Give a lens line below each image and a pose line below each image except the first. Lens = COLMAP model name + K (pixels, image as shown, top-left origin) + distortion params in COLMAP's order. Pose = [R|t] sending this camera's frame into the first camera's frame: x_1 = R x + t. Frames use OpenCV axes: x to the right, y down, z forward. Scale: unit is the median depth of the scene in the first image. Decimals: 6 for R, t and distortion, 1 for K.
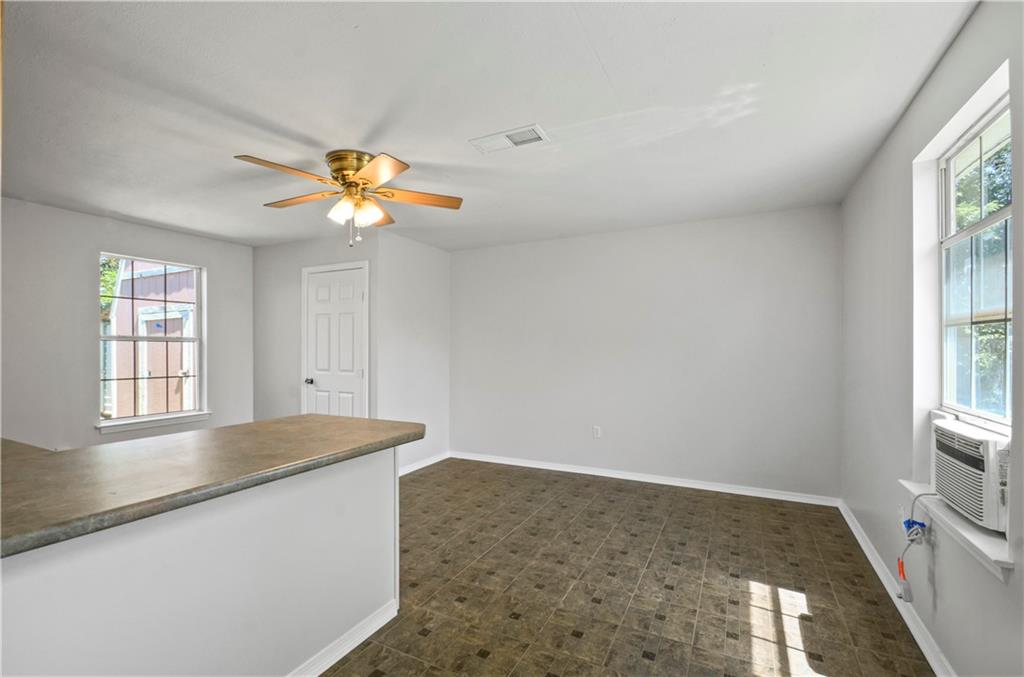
lens RADIAL K [[458.8, 0, 517.0], [0, 458.8, 345.4], [0, 0, 1]] dist [-0.011764, -0.001061]
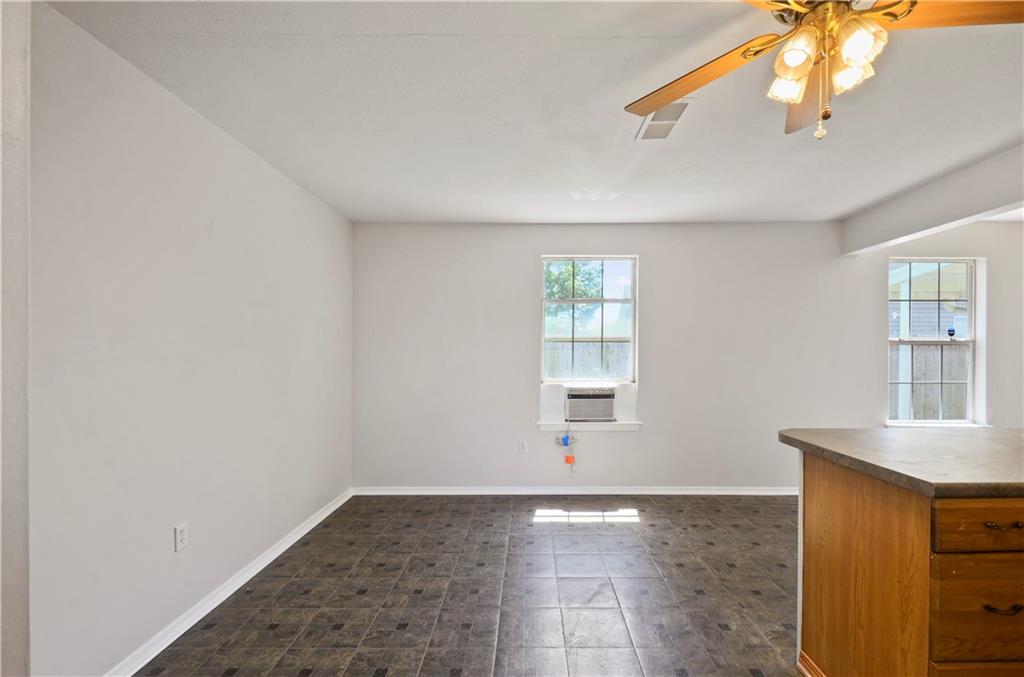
lens RADIAL K [[458.8, 0, 516.8], [0, 458.8, 352.0], [0, 0, 1]] dist [-0.011764, -0.001061]
pose [[-0.428873, 0.002317, 0.903362, -0.780982], [0.003323, 0.999994, -0.000987, 0.009658], [-0.903359, 0.002579, -0.428878, 1.797693]]
